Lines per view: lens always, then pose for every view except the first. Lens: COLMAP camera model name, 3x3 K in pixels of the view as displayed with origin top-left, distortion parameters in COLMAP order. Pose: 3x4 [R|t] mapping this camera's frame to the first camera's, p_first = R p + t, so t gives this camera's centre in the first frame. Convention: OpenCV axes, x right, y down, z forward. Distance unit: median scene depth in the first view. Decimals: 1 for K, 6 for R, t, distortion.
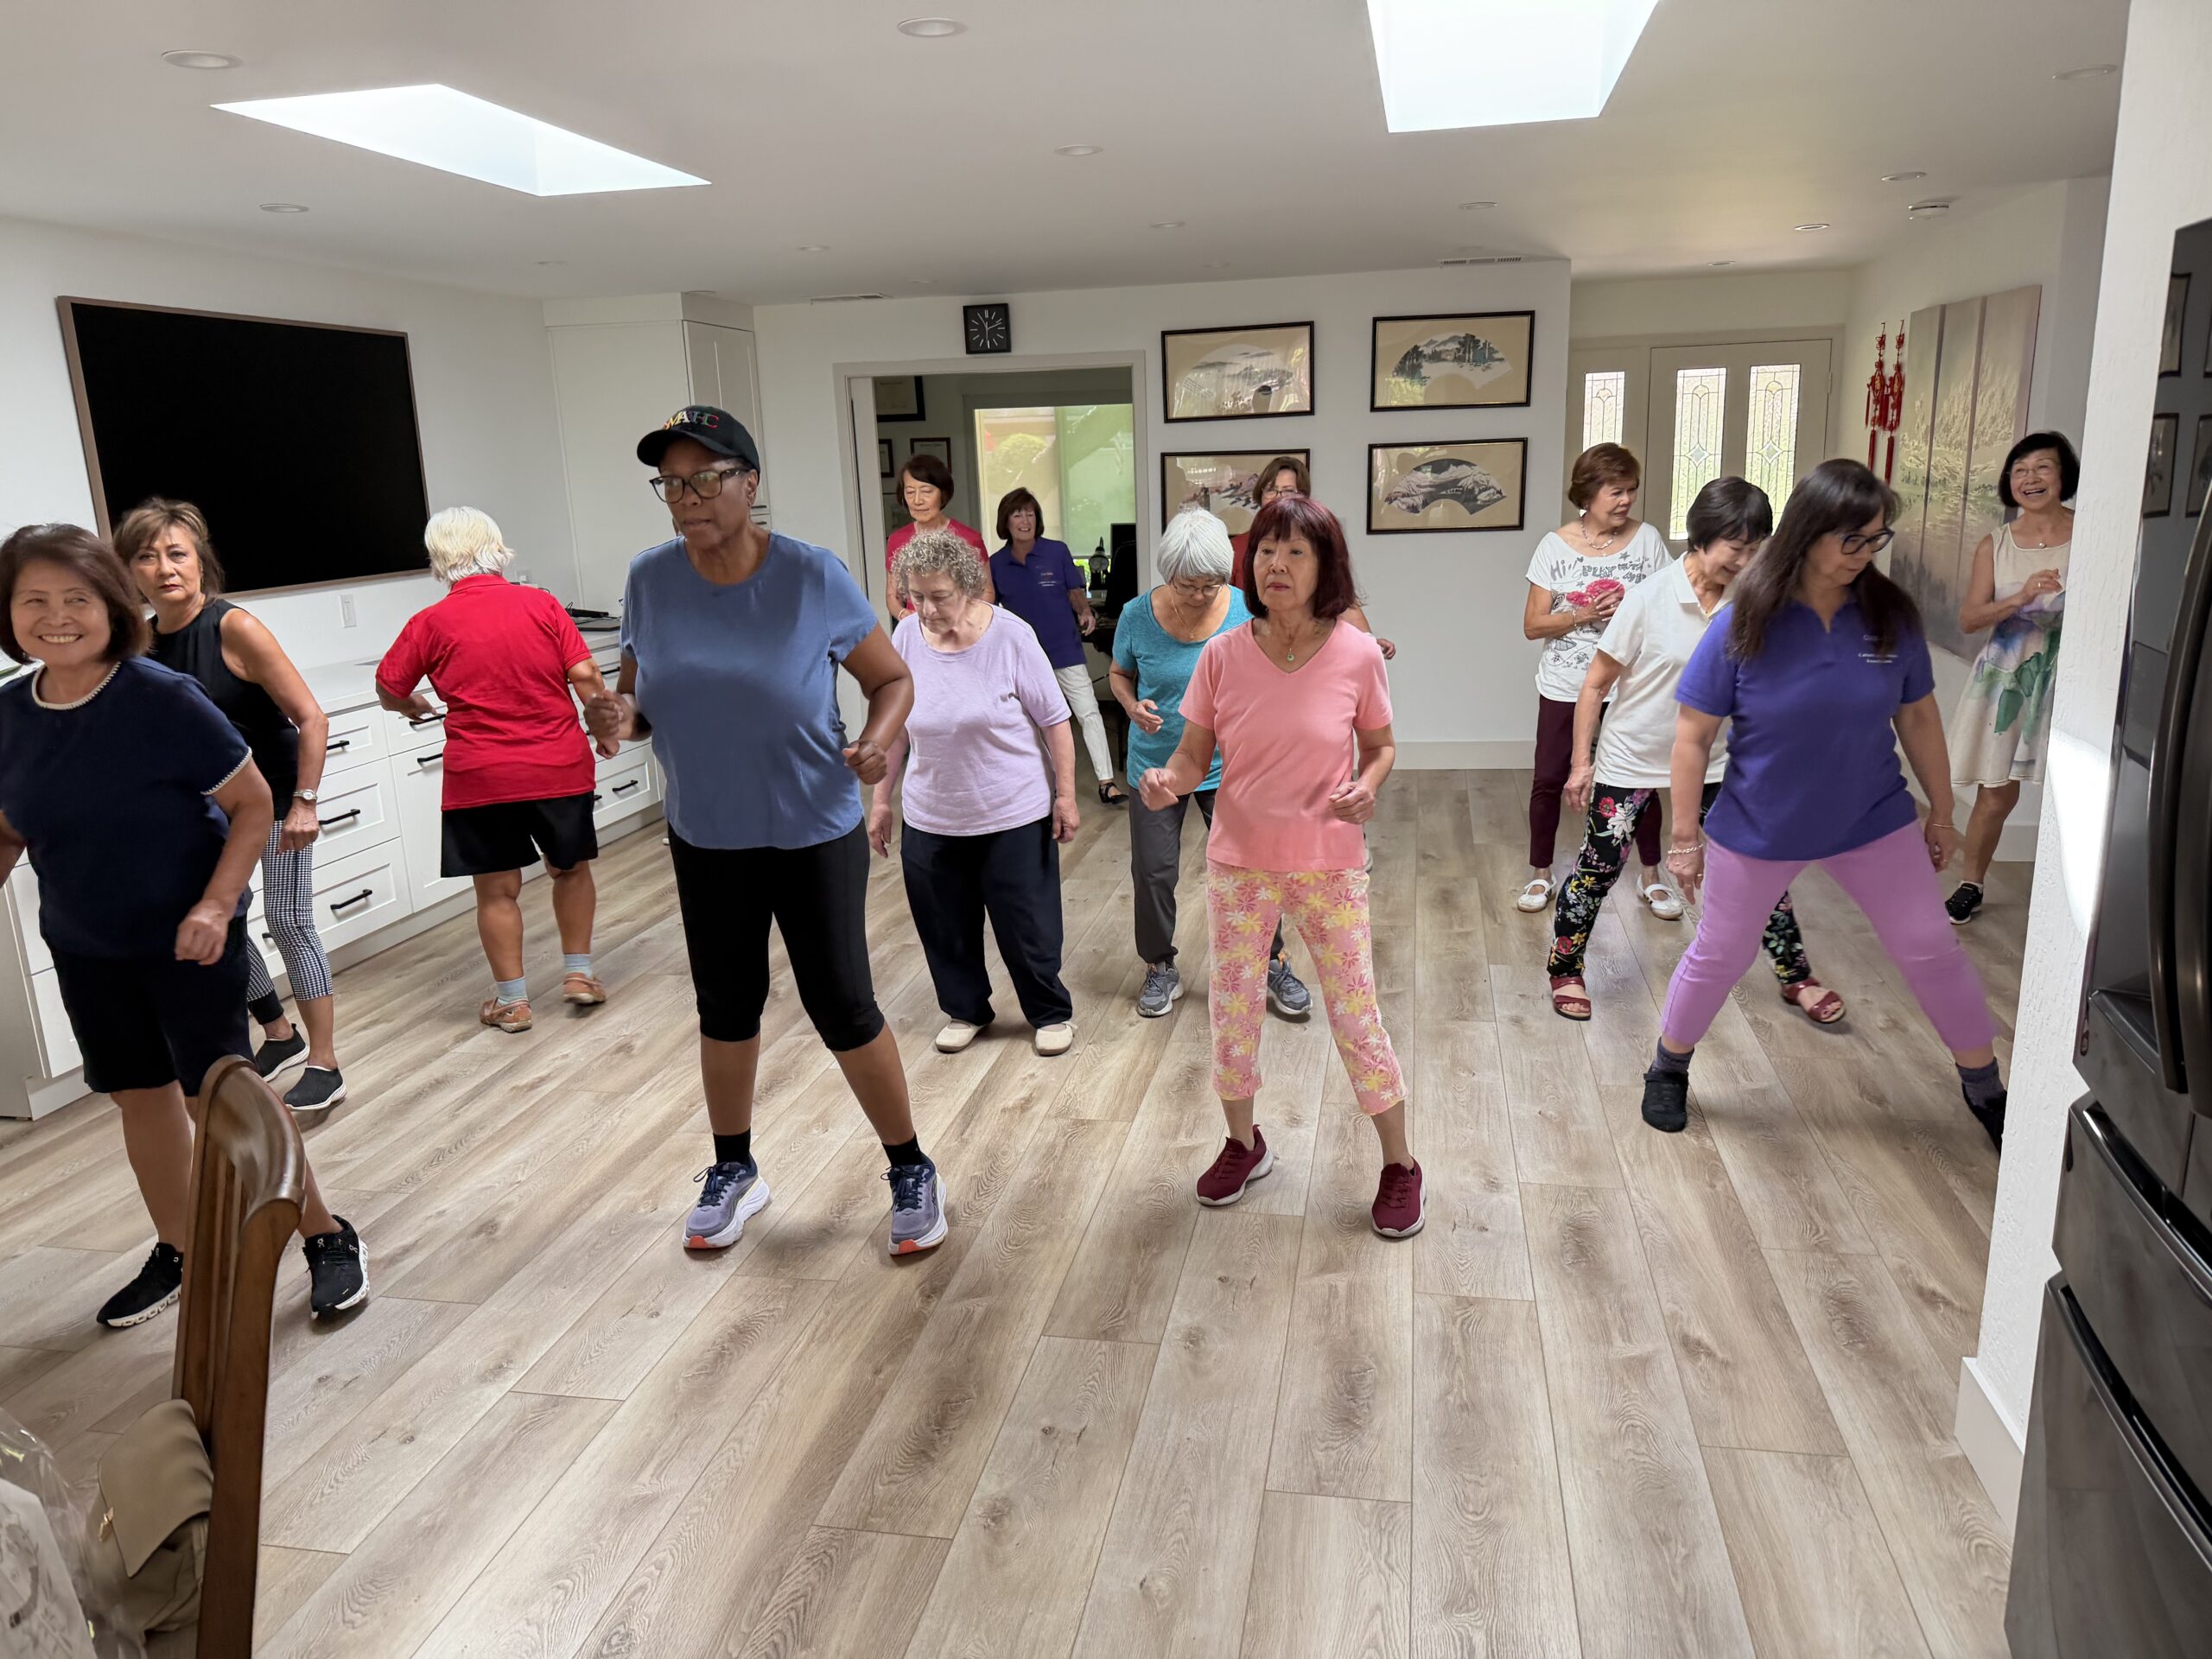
lens RADIAL K [[1544.9, 0, 1113.1], [0, 1544.9, 847.9], [0, 0, 1]] dist [0.050813, -0.064485]
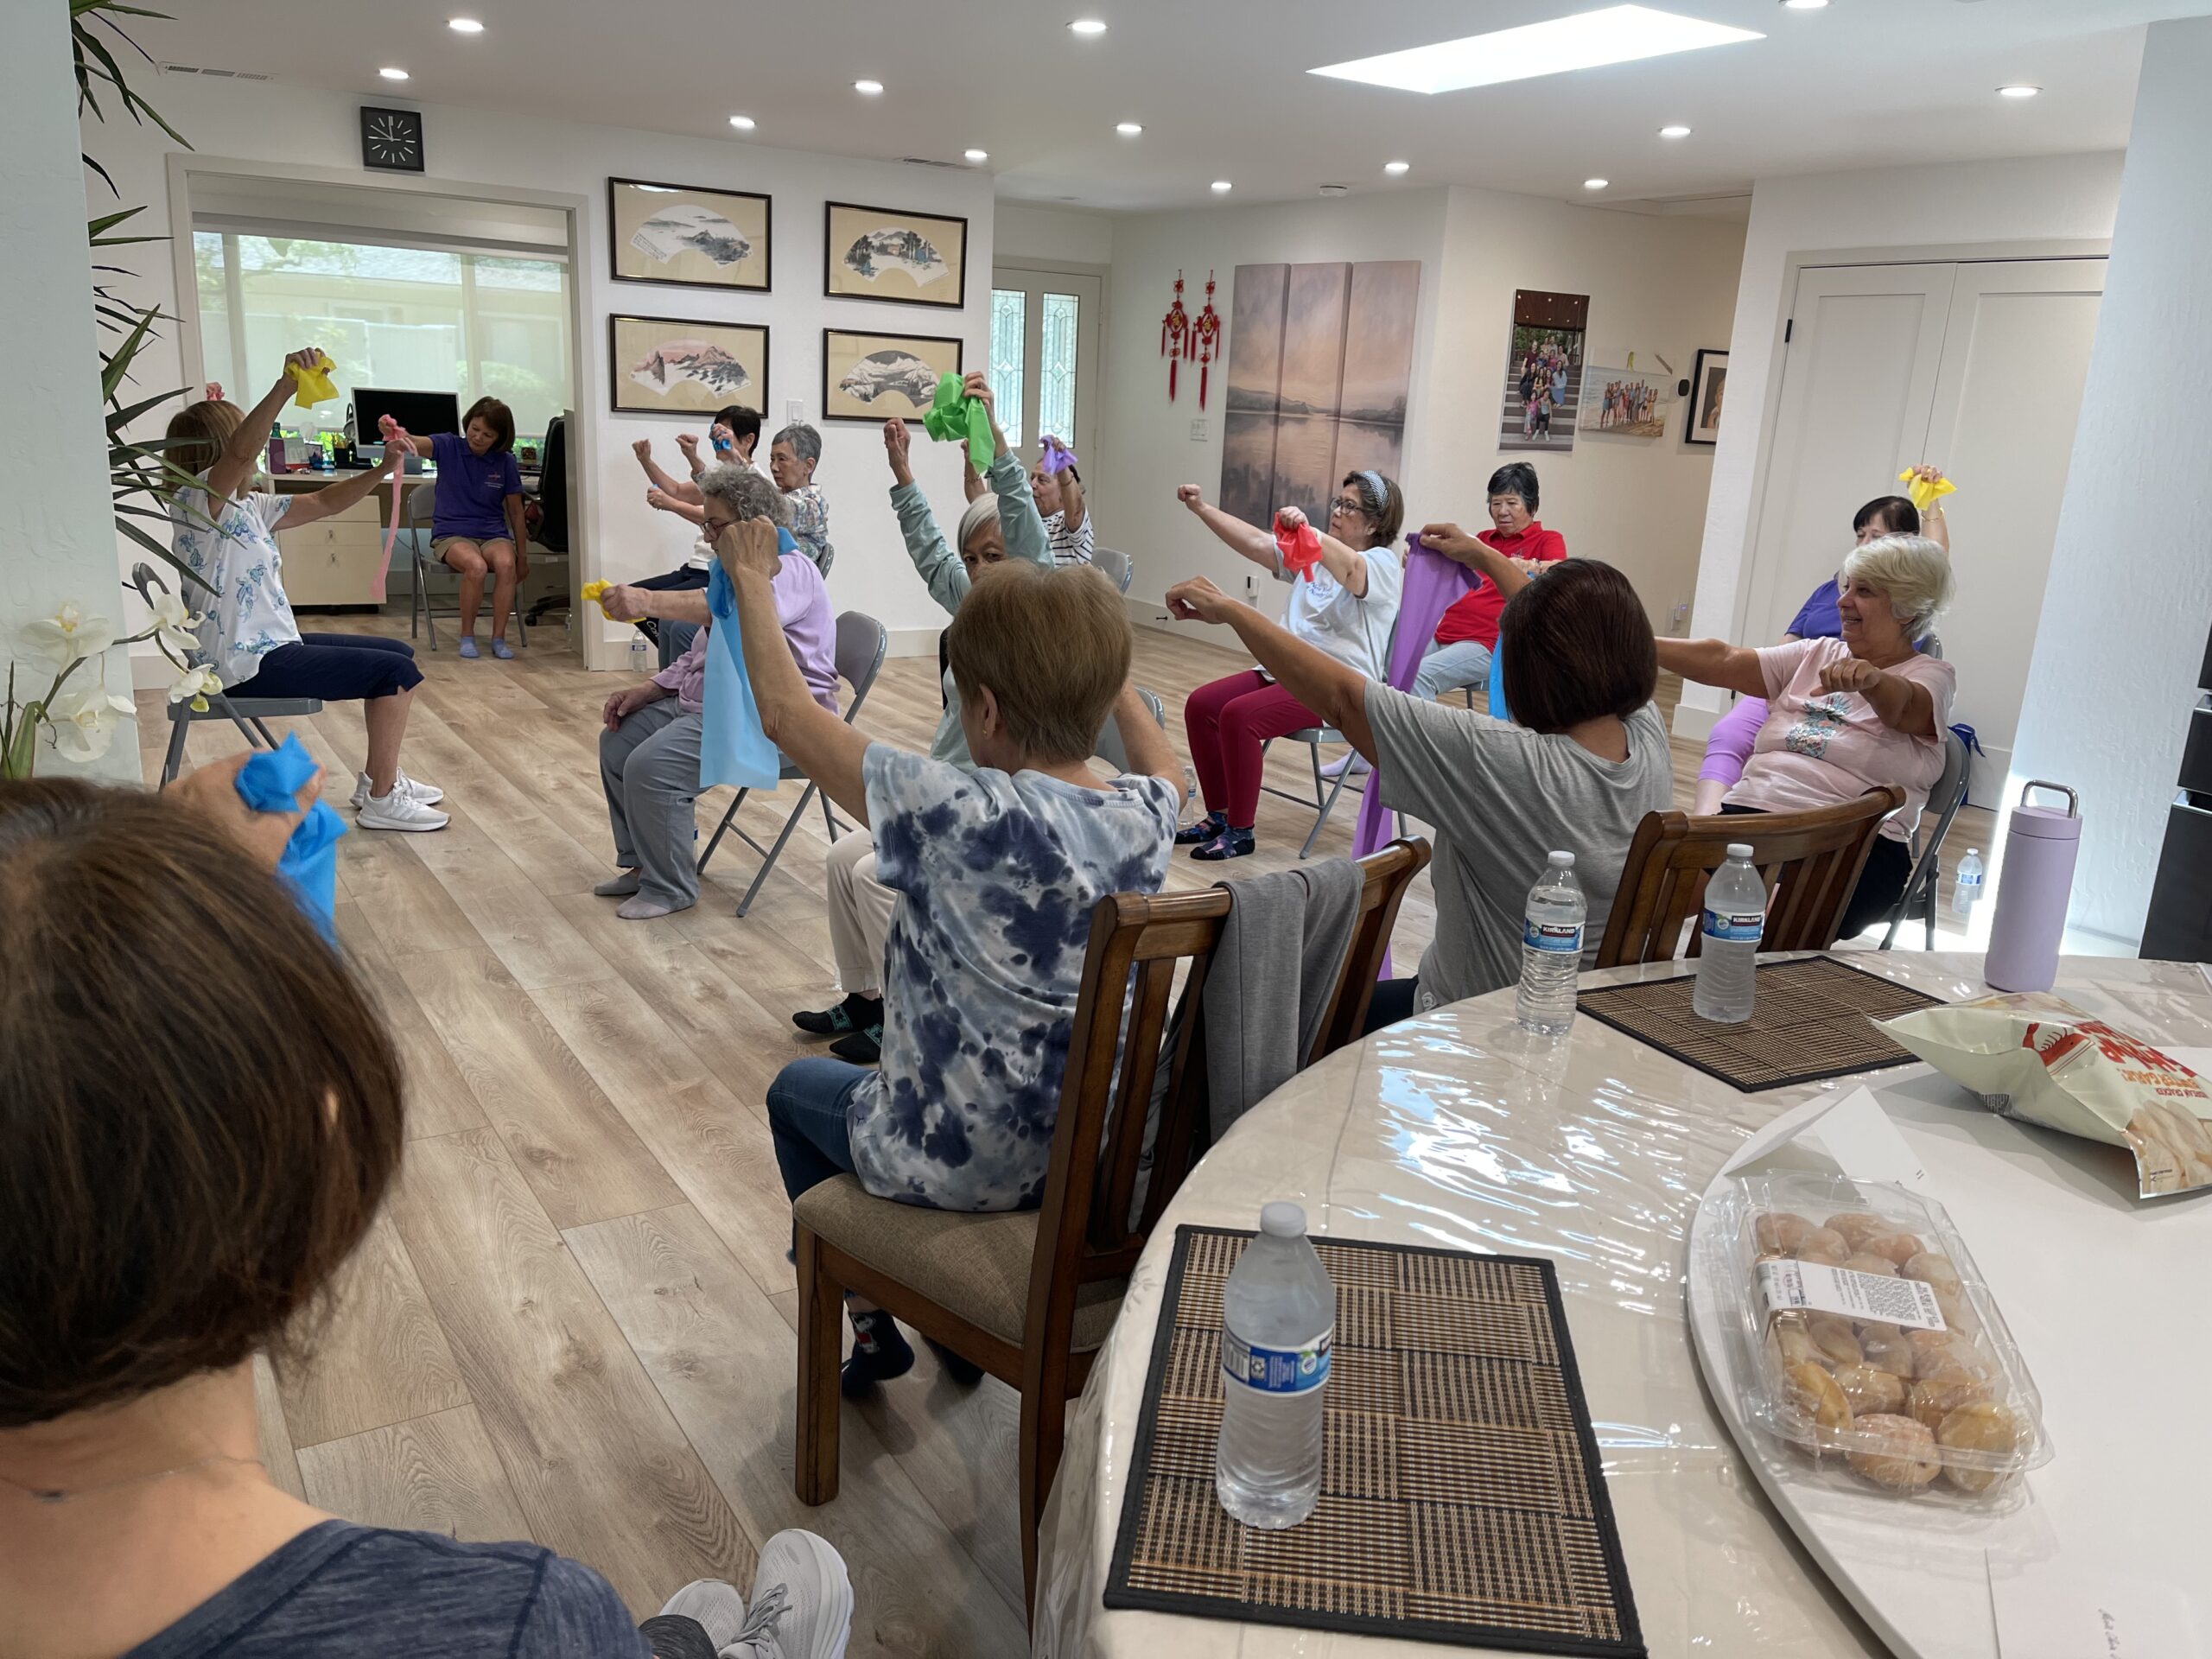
lens RADIAL K [[1675.5, 0, 1132.2], [0, 1675.5, 843.8], [0, 0, 1]] dist [0.050825, -0.065494]
pose [[0.717739, -0.111279, 0.687363, -0.483324], [0.093881, 0.993599, 0.062827, 0.018383], [-0.689954, 0.019437, 0.723592, 0.092071]]
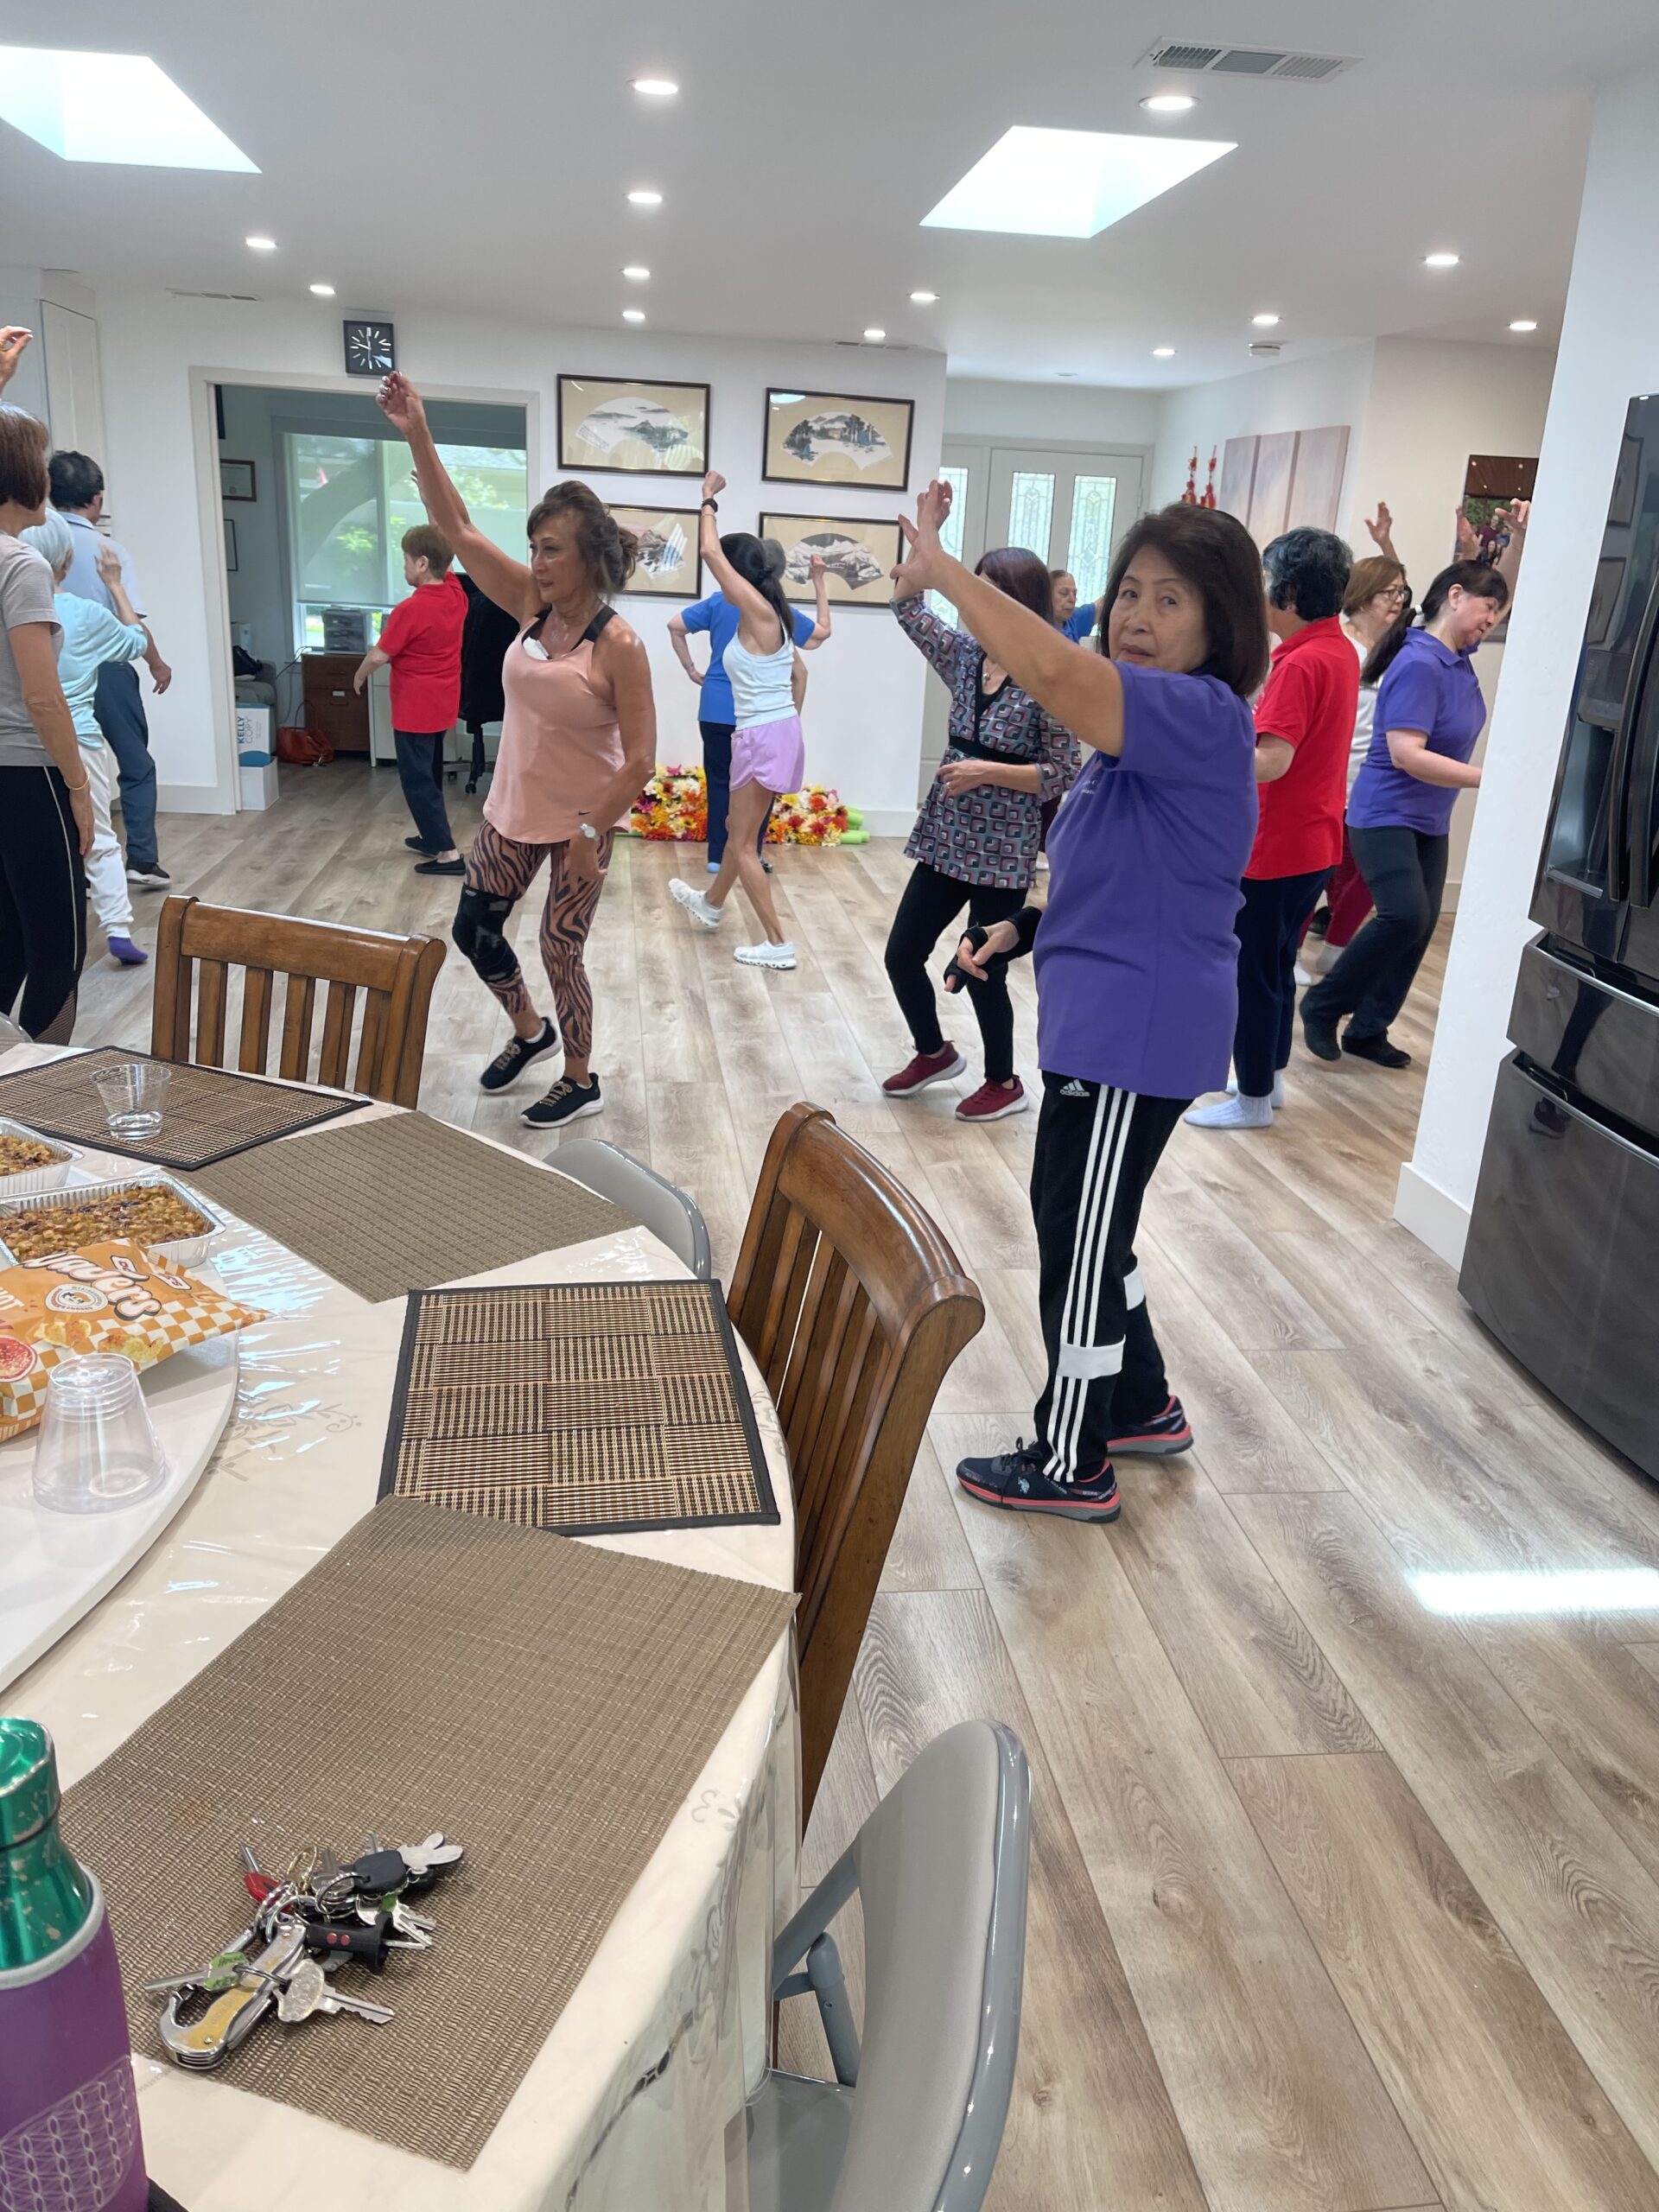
lens RADIAL K [[1675.5, 0, 839.3], [0, 1675.5, 1111.6], [0, 0, 1]] dist [0.050825, -0.065494]
pose [[0.944532, -0.019750, 0.327826, -0.166845], [-0.006628, 0.996840, 0.079152, 0.051519], [-0.328353, -0.076935, 0.941417, -0.114879]]
